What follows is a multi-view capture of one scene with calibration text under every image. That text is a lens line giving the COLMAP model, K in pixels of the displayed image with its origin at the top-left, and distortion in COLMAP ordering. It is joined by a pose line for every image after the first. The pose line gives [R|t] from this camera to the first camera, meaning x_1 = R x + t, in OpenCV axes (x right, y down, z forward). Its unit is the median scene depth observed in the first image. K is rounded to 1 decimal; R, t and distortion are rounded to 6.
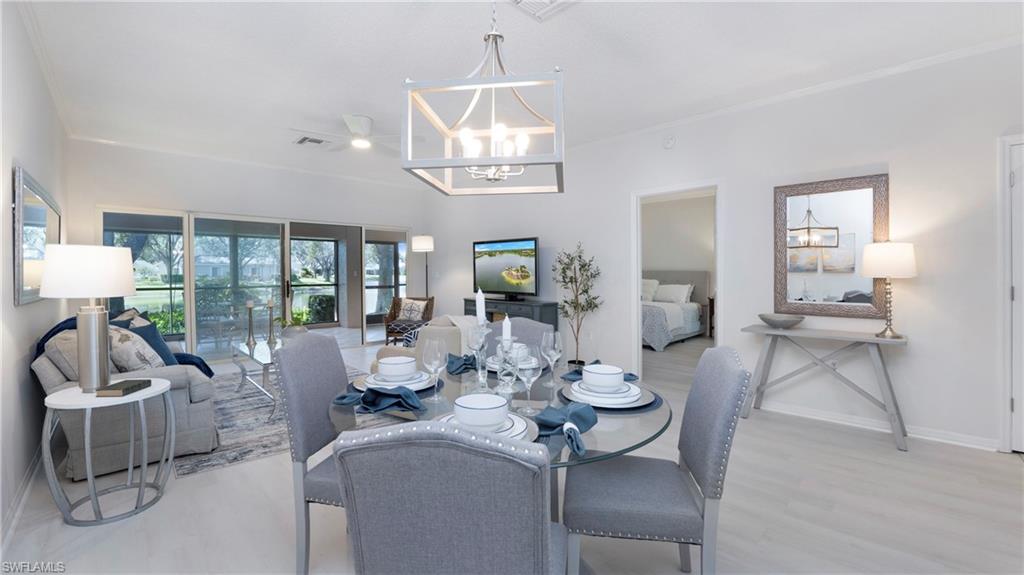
lens RADIAL K [[455.1, 0, 498.0], [0, 455.1, 283.6], [0, 0, 1]] dist [-0.000296, -0.000209]
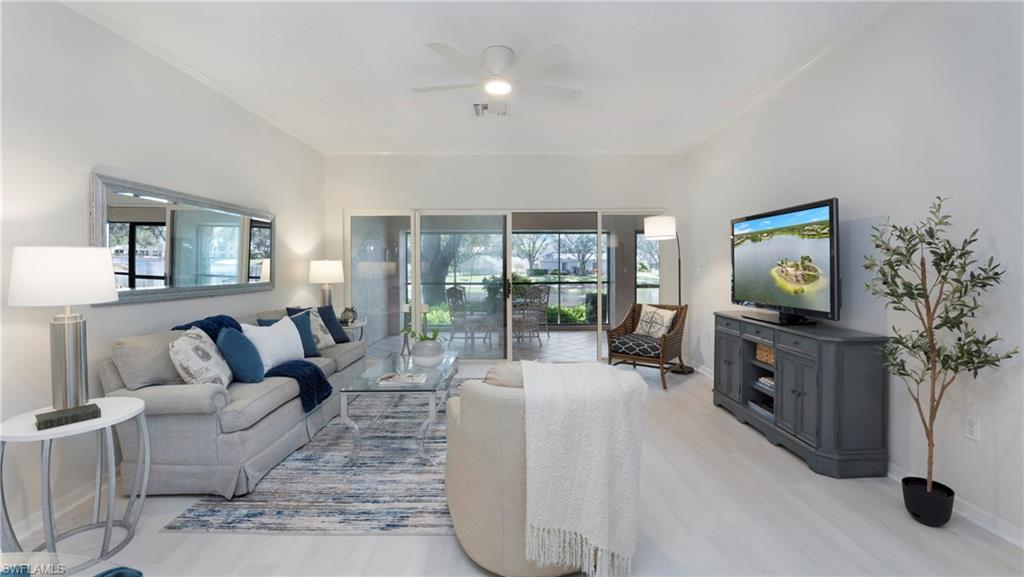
lens RADIAL K [[455.1, 0, 498.0], [0, 455.1, 284.6], [0, 0, 1]] dist [-0.000296, -0.000209]
pose [[0.724129, 0.022167, -0.689309, 0.156493], [-0.010795, 0.999725, 0.020808, -0.015675], [0.689580, -0.007626, 0.724169, 0.394312]]
